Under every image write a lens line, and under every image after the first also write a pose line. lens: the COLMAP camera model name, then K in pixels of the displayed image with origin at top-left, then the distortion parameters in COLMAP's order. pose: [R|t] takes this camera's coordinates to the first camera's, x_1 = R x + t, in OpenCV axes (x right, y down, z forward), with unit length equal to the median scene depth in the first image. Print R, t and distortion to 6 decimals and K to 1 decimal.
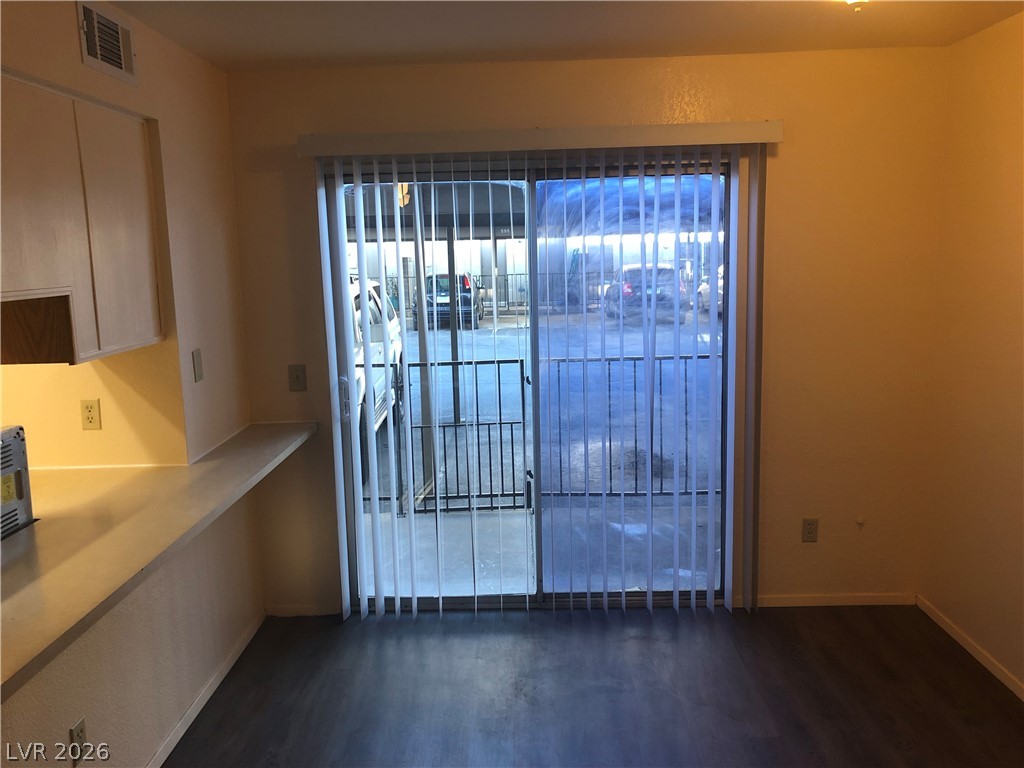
lens RADIAL K [[850.7, 0, 508.6], [0, 850.7, 390.7], [0, 0, 1]] dist [0.037387, -0.077616]
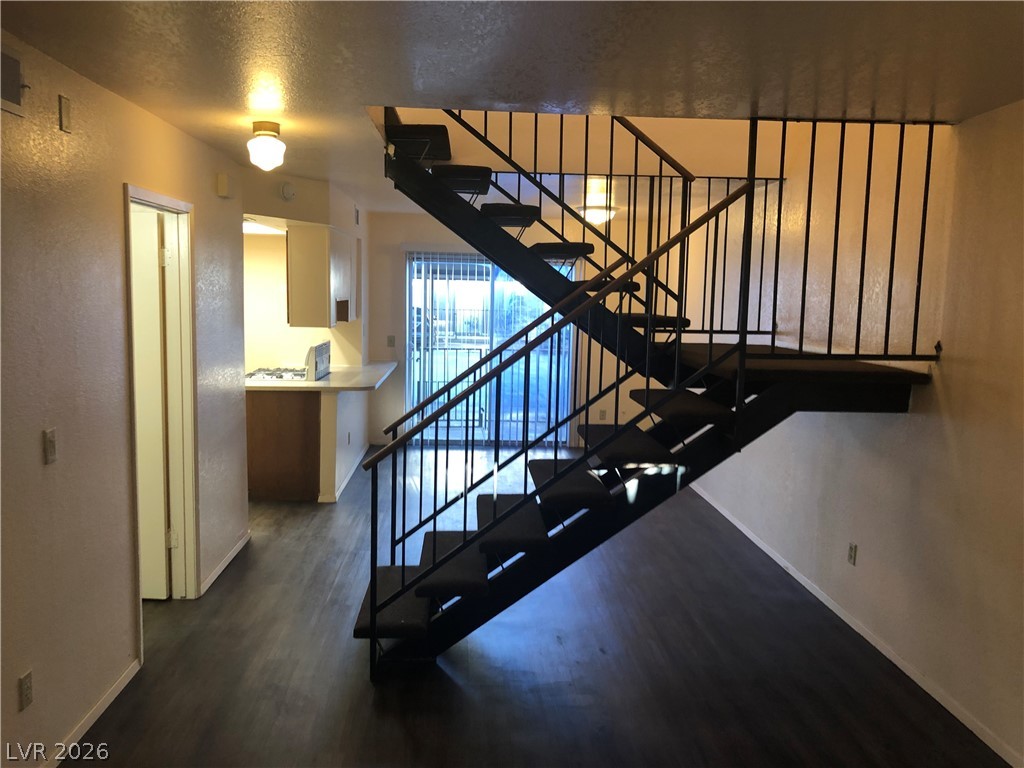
lens RADIAL K [[850.7, 0, 513.0], [0, 850.7, 382.8], [0, 0, 1]] dist [0.037387, -0.077616]
pose [[0.996139, 0.035639, 0.080225, -0.117110], [-0.031101, 0.997883, -0.057120, 0.275593], [-0.082091, 0.054404, 0.995139, -1.678292]]
